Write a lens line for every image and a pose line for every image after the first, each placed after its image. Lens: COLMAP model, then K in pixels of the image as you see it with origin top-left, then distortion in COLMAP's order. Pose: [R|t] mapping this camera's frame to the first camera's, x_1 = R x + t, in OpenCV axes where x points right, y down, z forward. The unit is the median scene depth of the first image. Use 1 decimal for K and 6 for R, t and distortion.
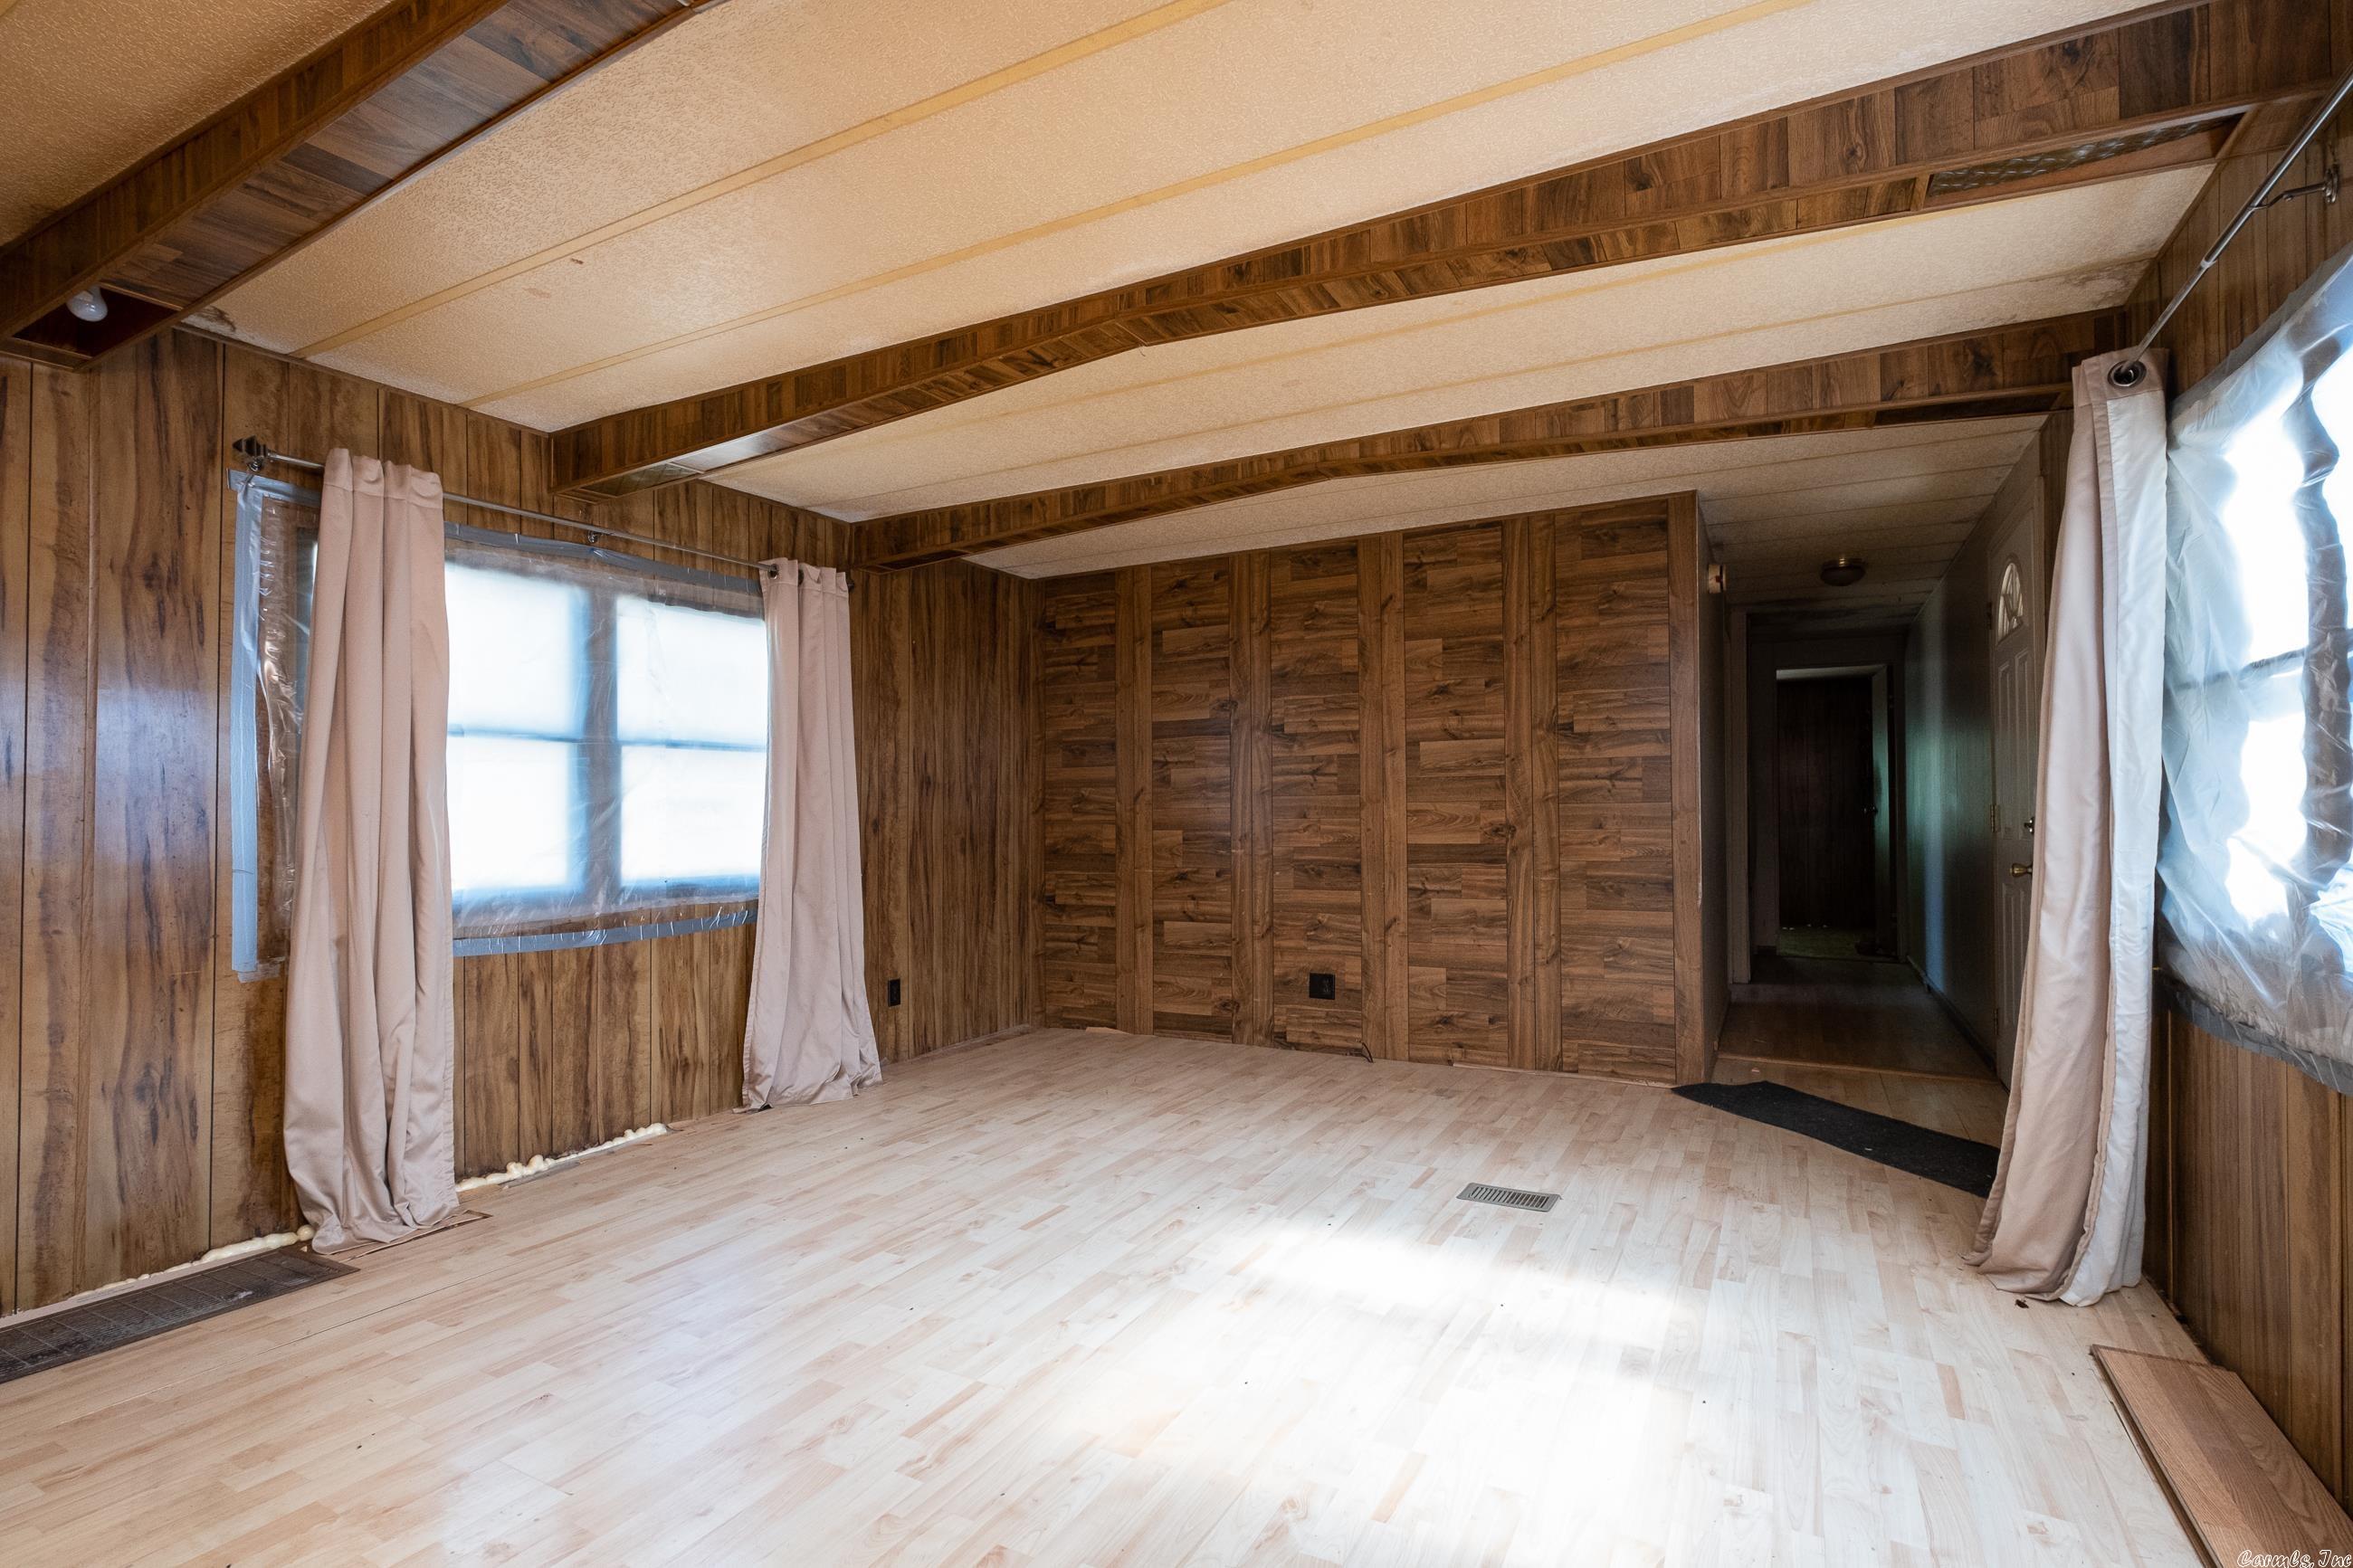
lens RADIAL K [[1084.0, 0, 1150.7], [0, 1084.0, 805.4], [0, 0, 1]] dist [-0.003496, 0.000048]
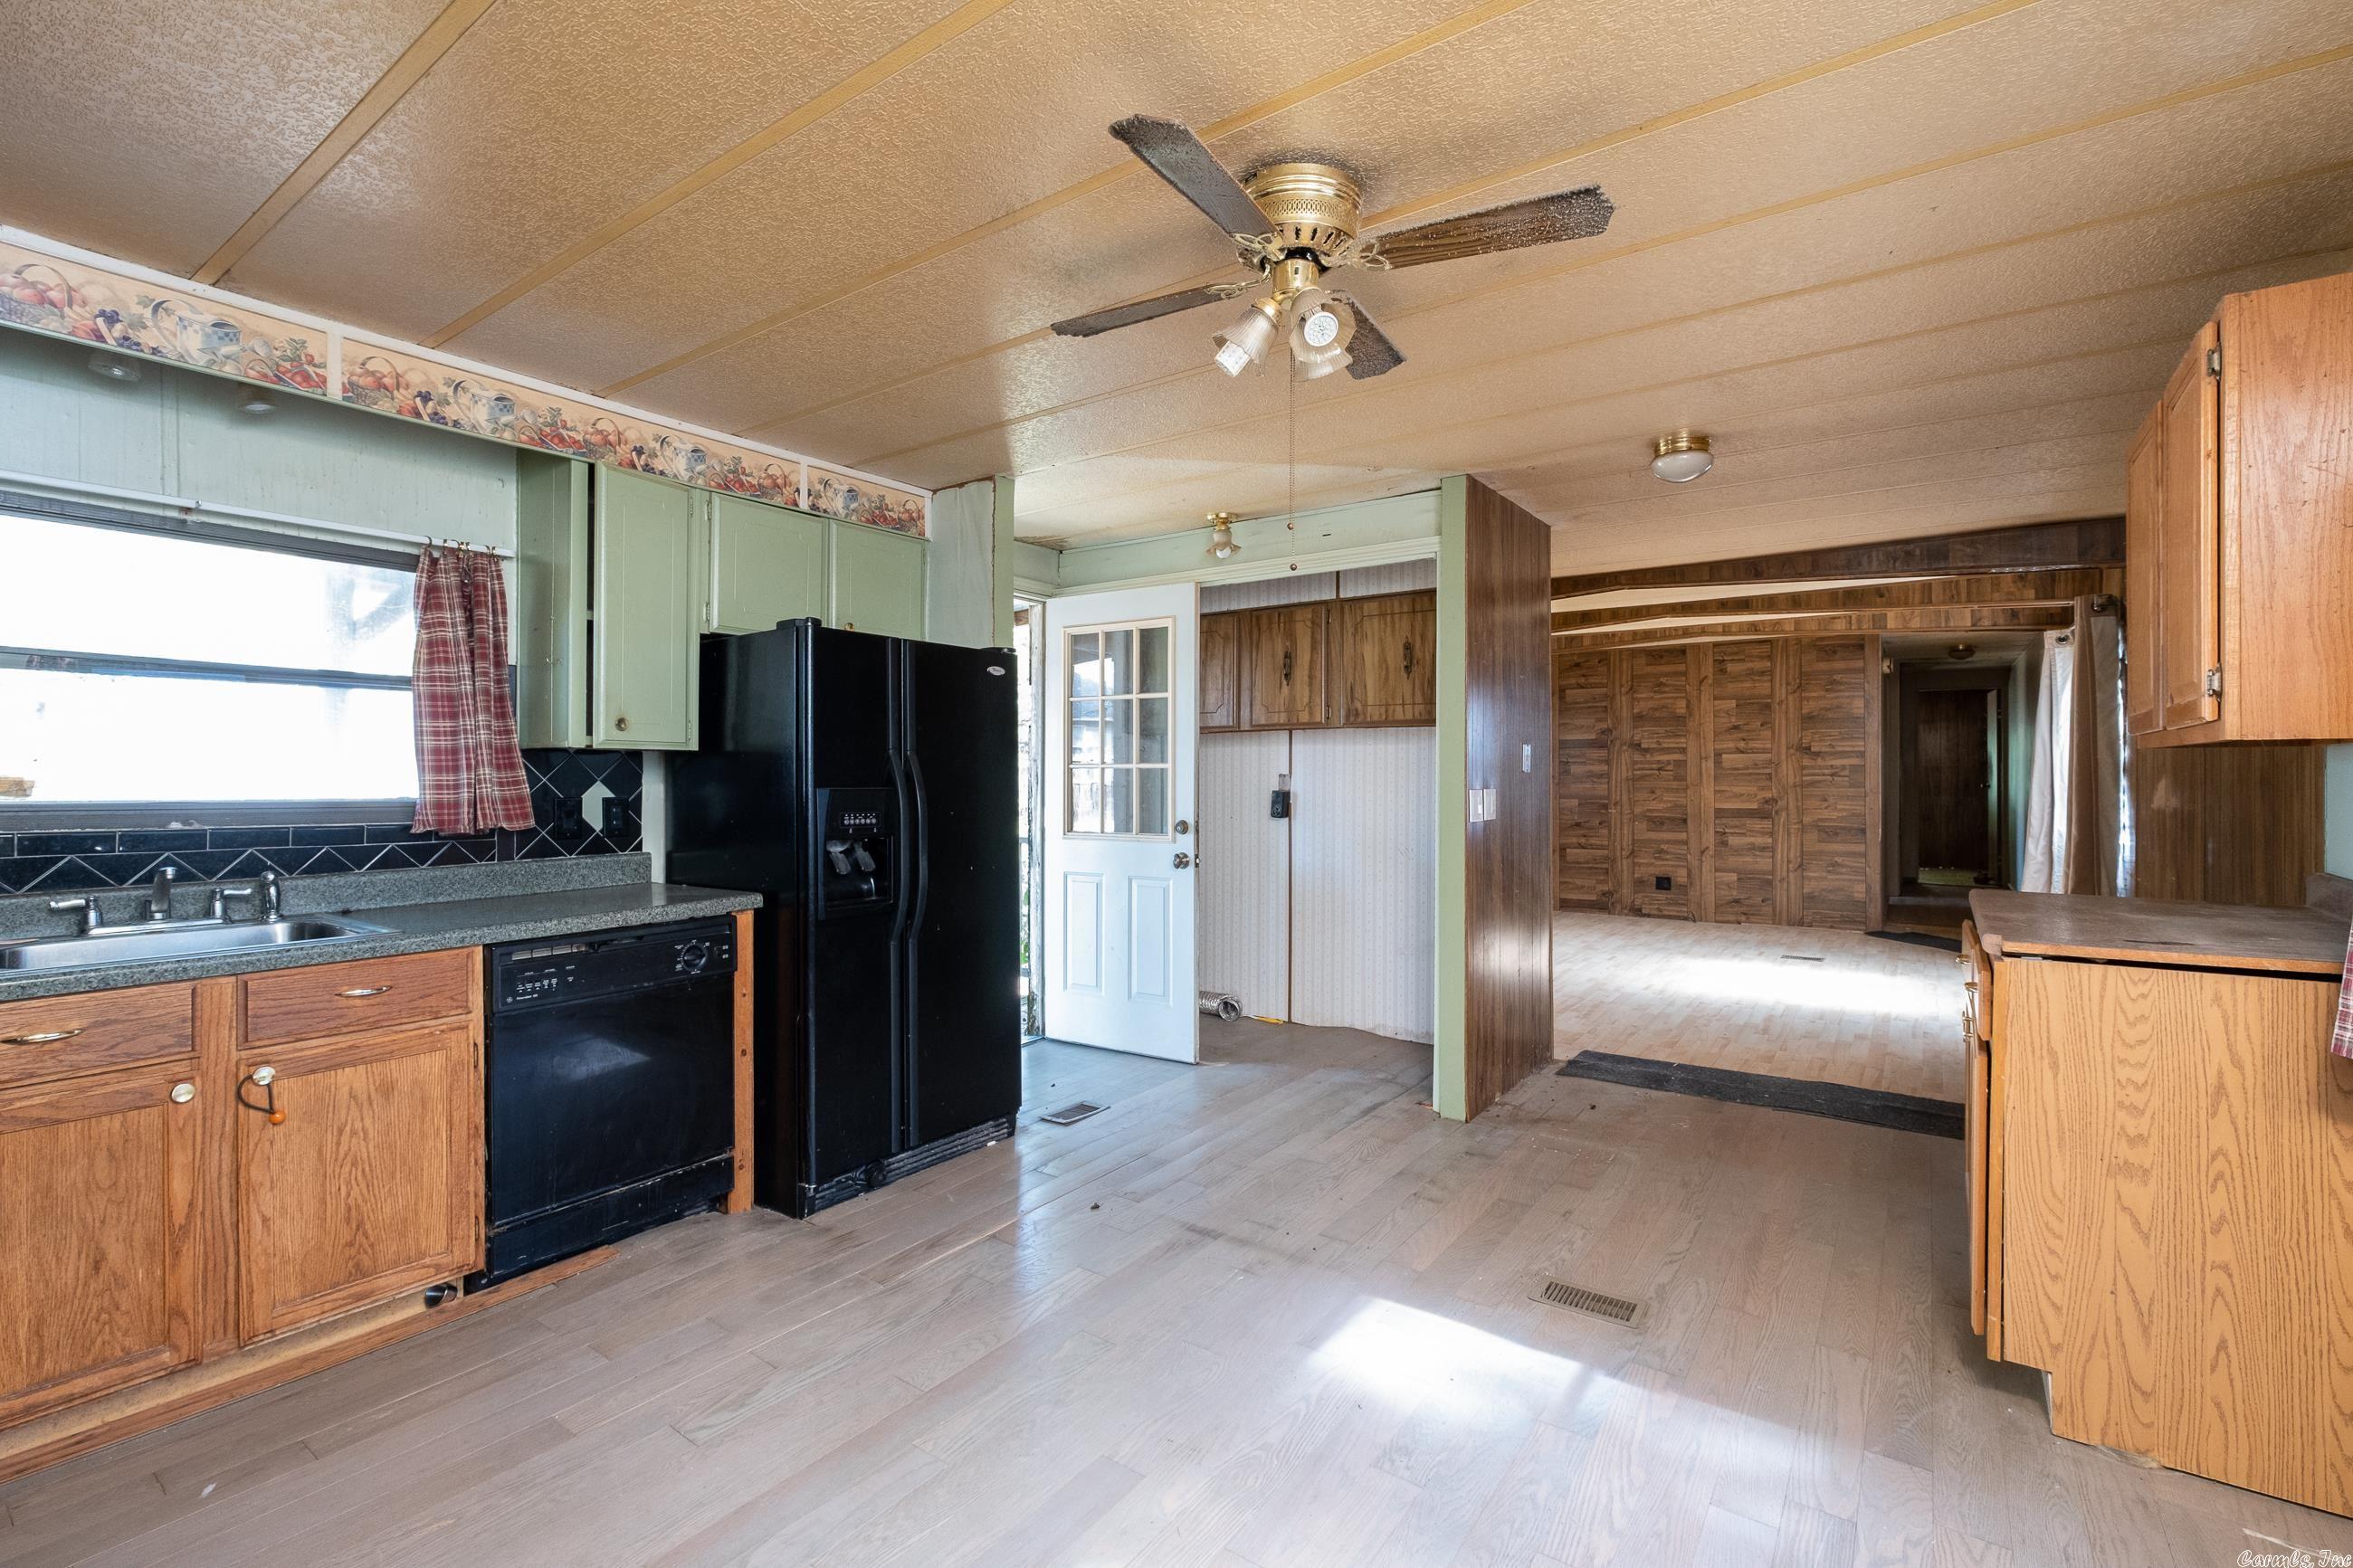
lens RADIAL K [[1026.5, 0, 1180.9], [0, 1026.5, 770.2], [0, 0, 1]] dist [-0.011709, 0.000654]
pose [[0.995342, 0.005464, -0.096250, -0.423217], [-0.004784, 0.999962, 0.007297, -0.031969], [0.096286, -0.006802, 0.995330, -0.707275]]
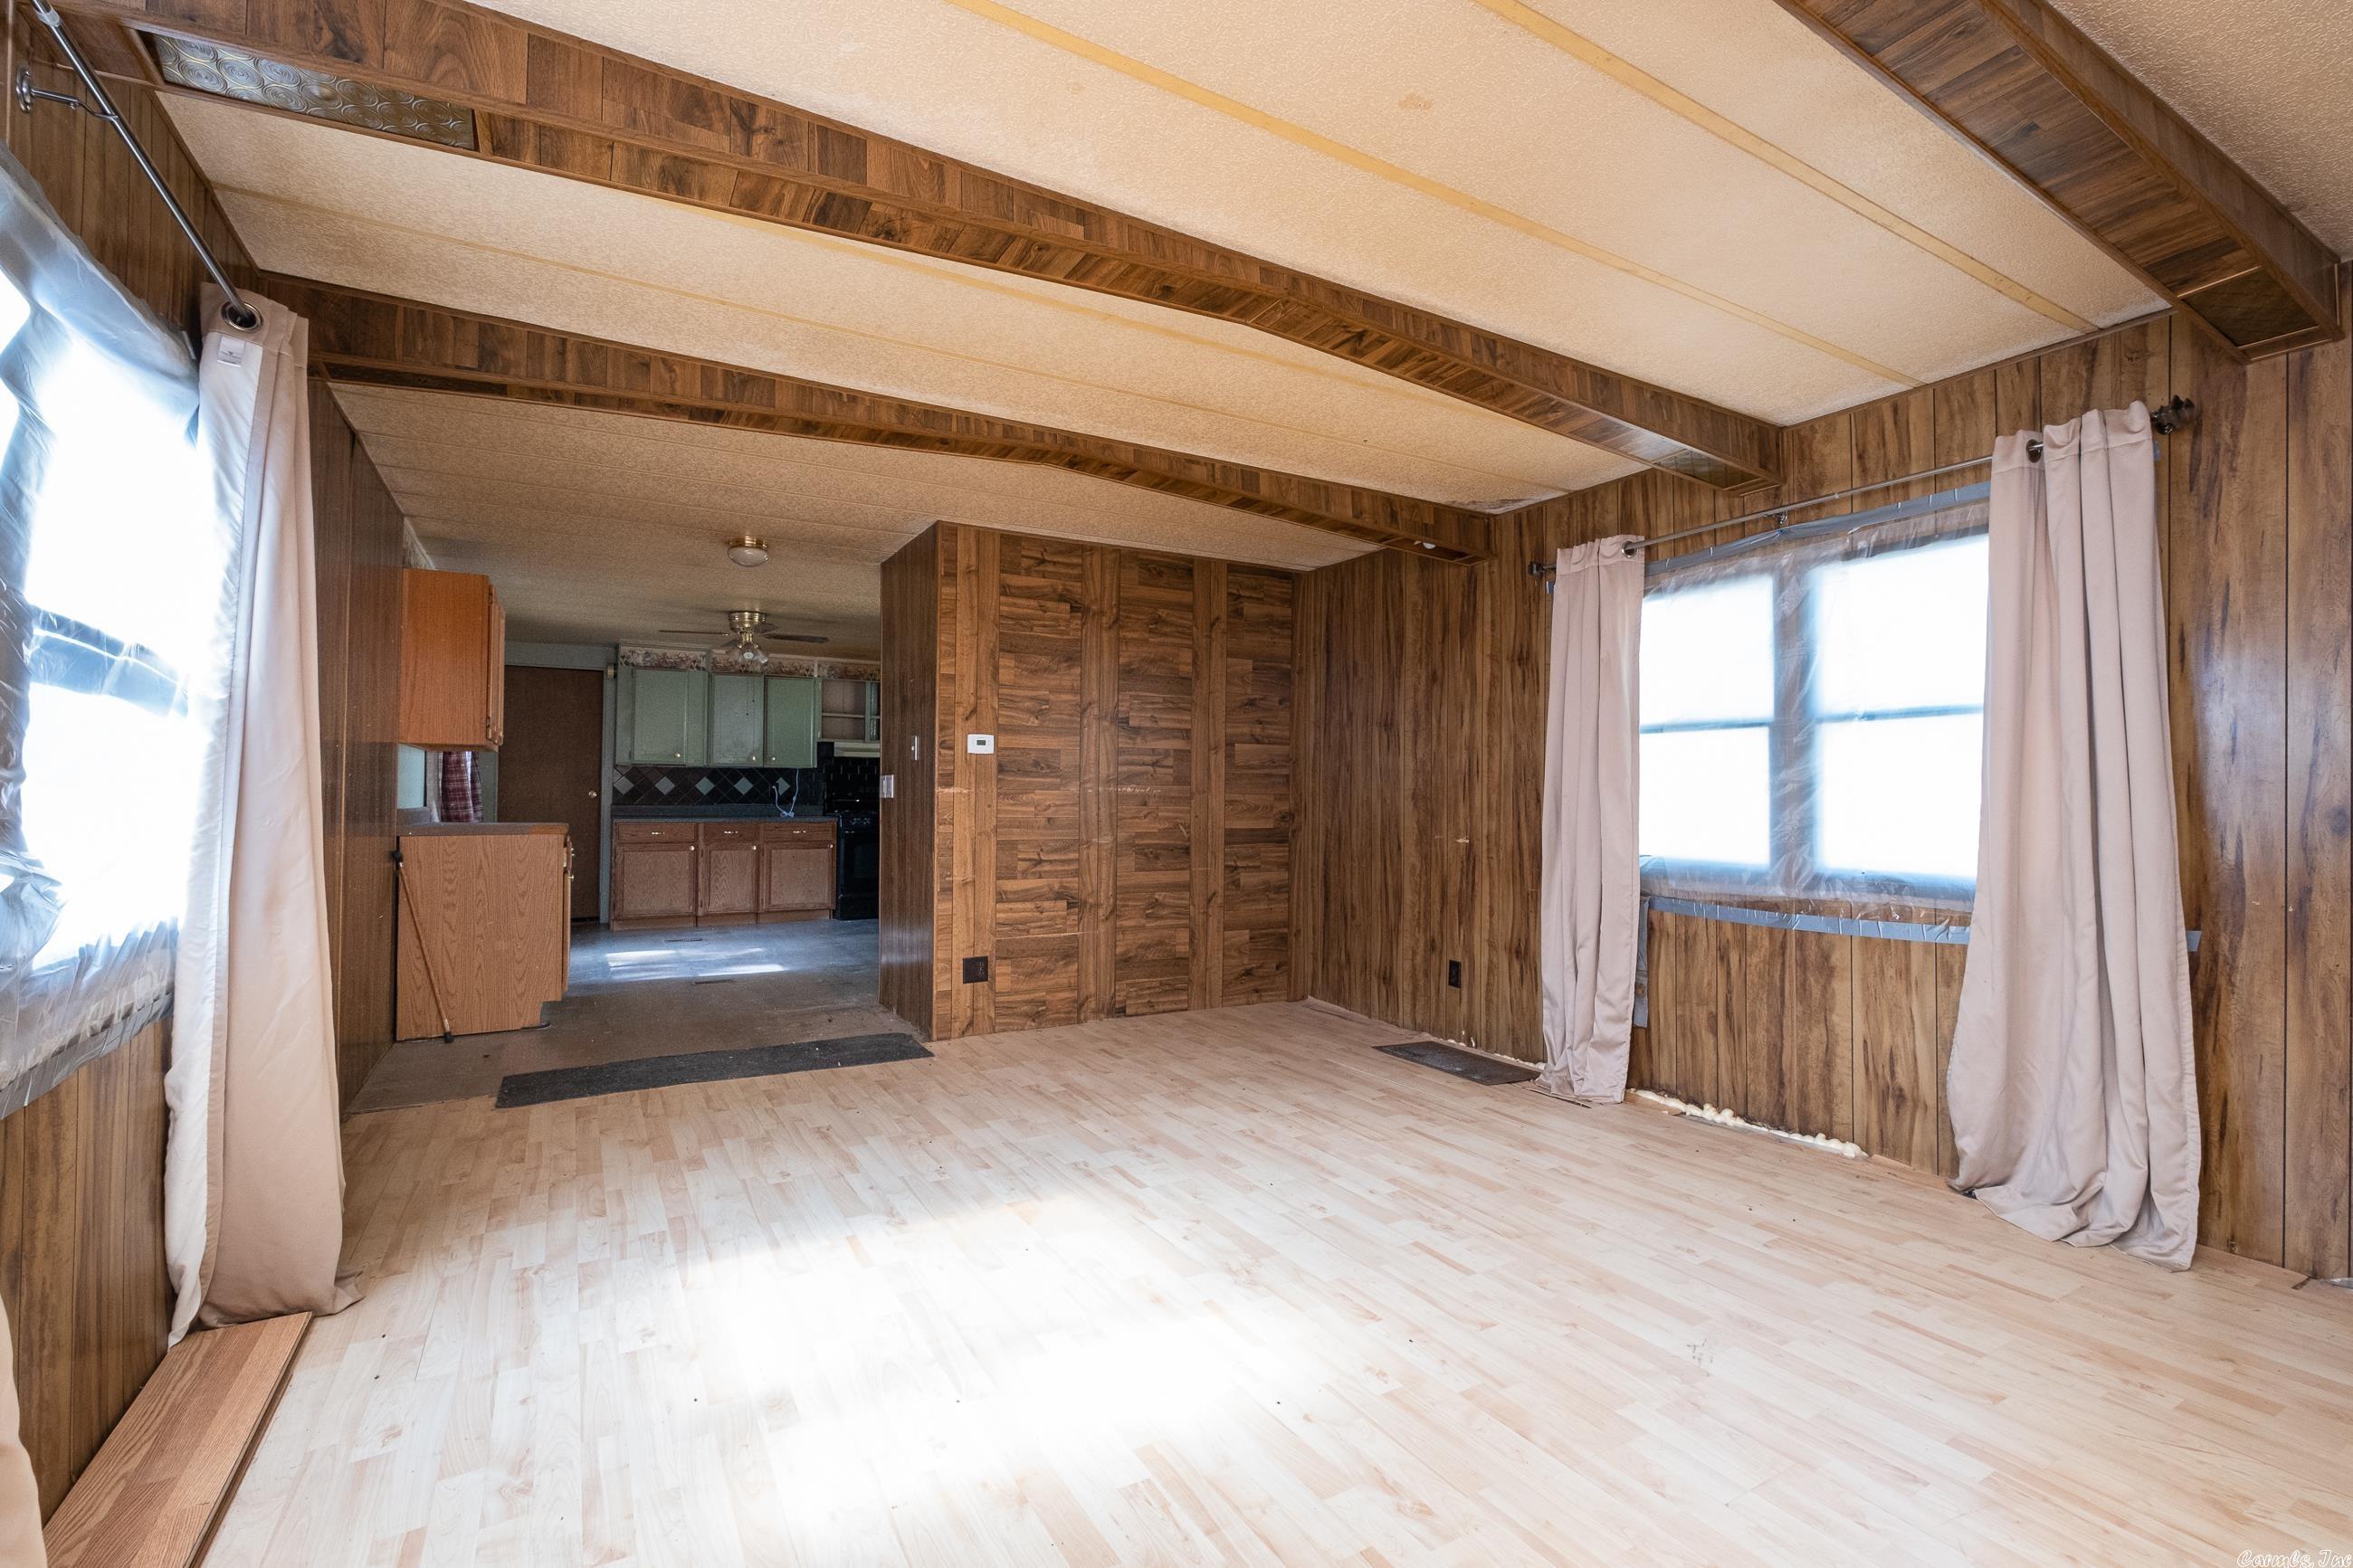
lens RADIAL K [[1054.8, 0, 1169.6], [0, 1054.8, 771.4], [0, 0, 1]] dist [-0.001993, -0.000531]
pose [[-0.498312, -0.016924, -0.866833, 0.883842], [0.006863, 0.999701, -0.023463, 0.006161], [0.866971, -0.017641, -0.498047, 1.447515]]
